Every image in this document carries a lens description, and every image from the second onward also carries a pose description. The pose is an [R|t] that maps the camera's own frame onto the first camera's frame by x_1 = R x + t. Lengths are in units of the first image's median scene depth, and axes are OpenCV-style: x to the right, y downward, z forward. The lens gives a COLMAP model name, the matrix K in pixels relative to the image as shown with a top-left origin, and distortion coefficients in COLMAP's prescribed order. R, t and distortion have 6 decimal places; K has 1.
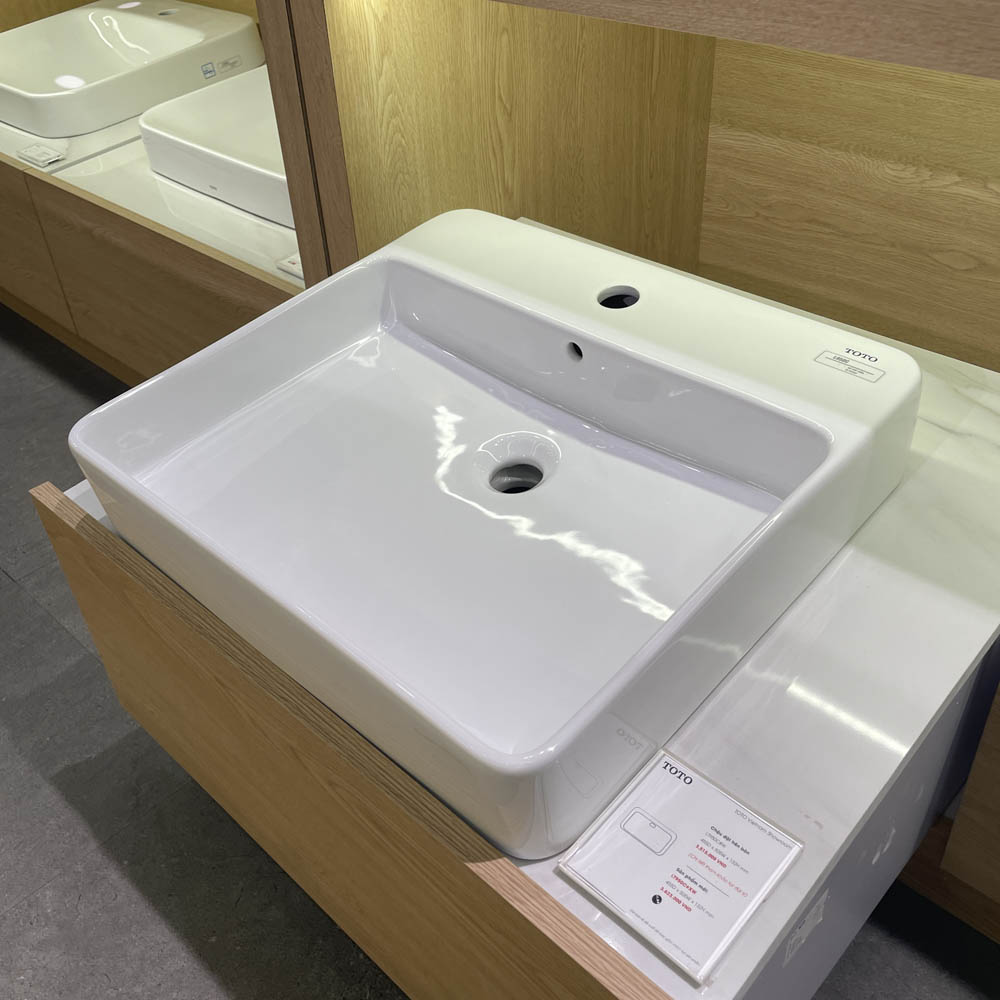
lens RADIAL K [[1018.9, 0, 503.1], [0, 1018.9, 471.4], [0, 0, 1]] dist [0.017021, -0.008038]
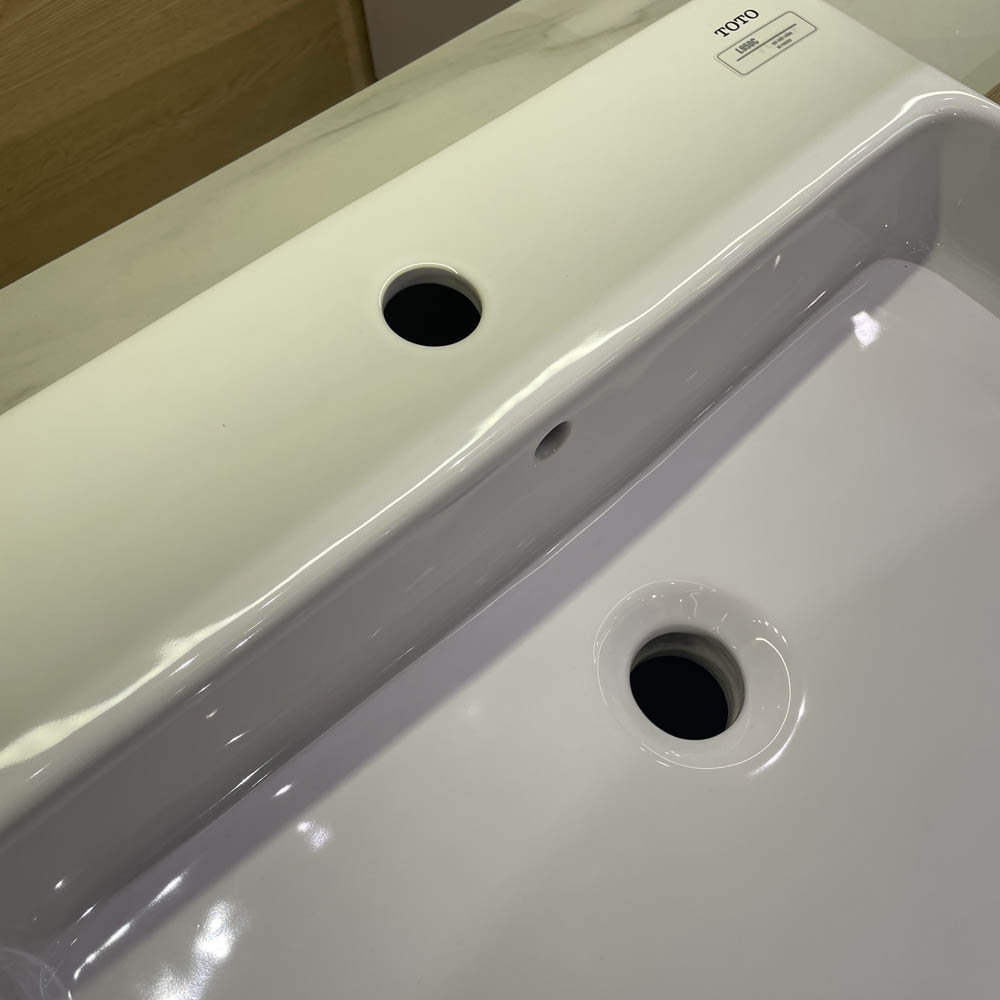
lens RADIAL K [[1035.3, 0, 503.0], [0, 1035.3, 492.4], [0, 0, 1]] dist [0.025701, -0.019005]
pose [[0.042234, -0.799188, 0.599596, -0.209019], [0.607571, 0.496958, 0.619588, -0.389771], [-0.793142, 0.338130, 0.506552, 0.802699]]
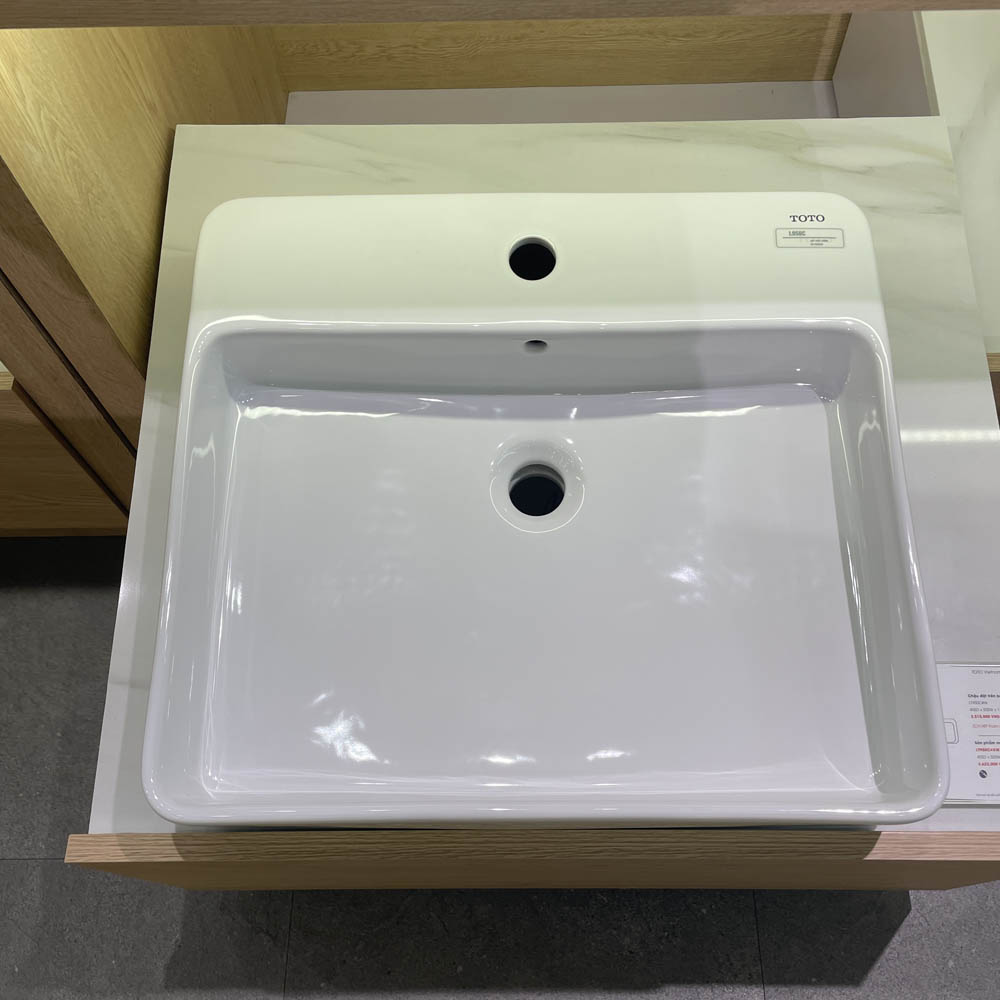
lens RADIAL K [[1023.8, 0, 500.0], [0, 1023.8, 500.0], [0, 0, 1]] dist [0.022370, -0.002518]
pose [[0.723133, -0.612054, 0.320108, -0.323695], [0.401625, 0.749644, 0.526053, -0.501954], [-0.561939, -0.251843, 0.787908, 0.272984]]
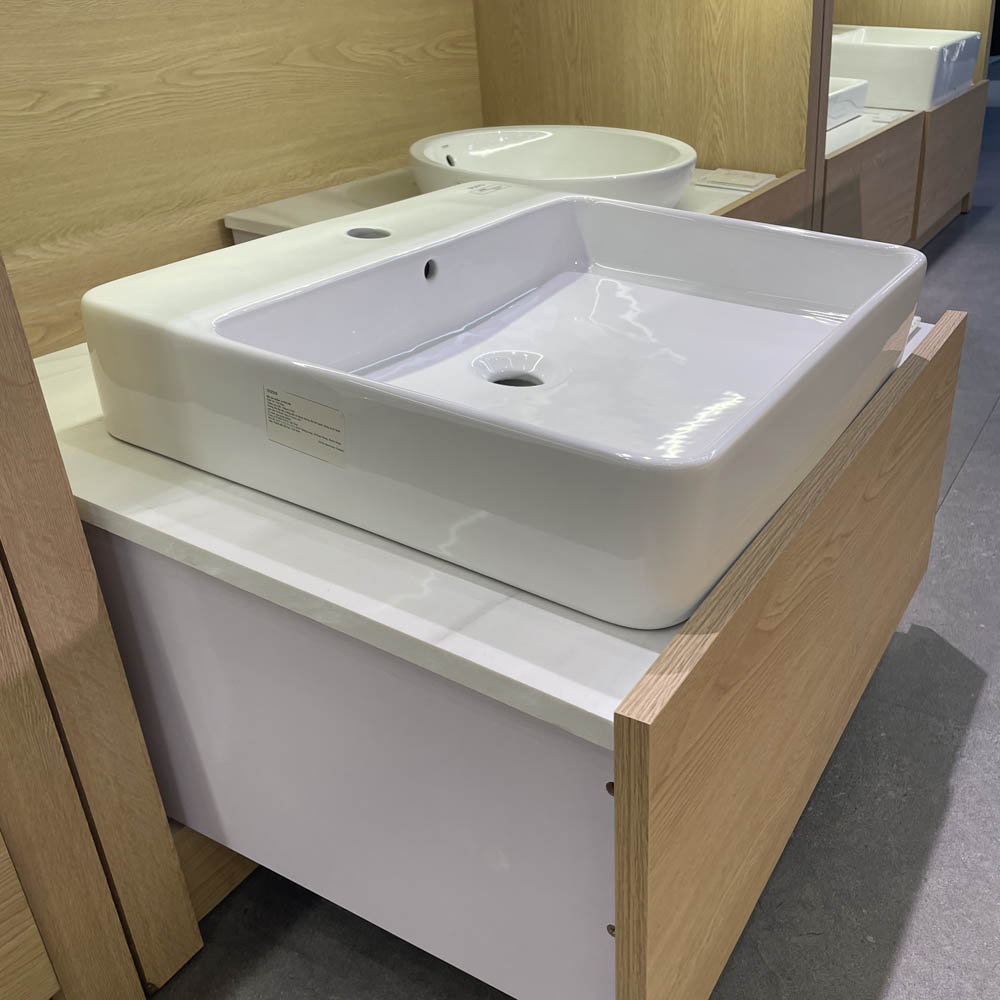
lens RADIAL K [[1025.3, 0, 500.0], [0, 1025.3, 500.0], [0, 0, 1]] dist [0.080908, -0.132289]
pose [[-0.190791, -0.371158, 0.908758, -0.931052], [0.629757, 0.663862, 0.403352, -0.330066], [-0.752997, 0.649253, 0.107080, 0.985736]]
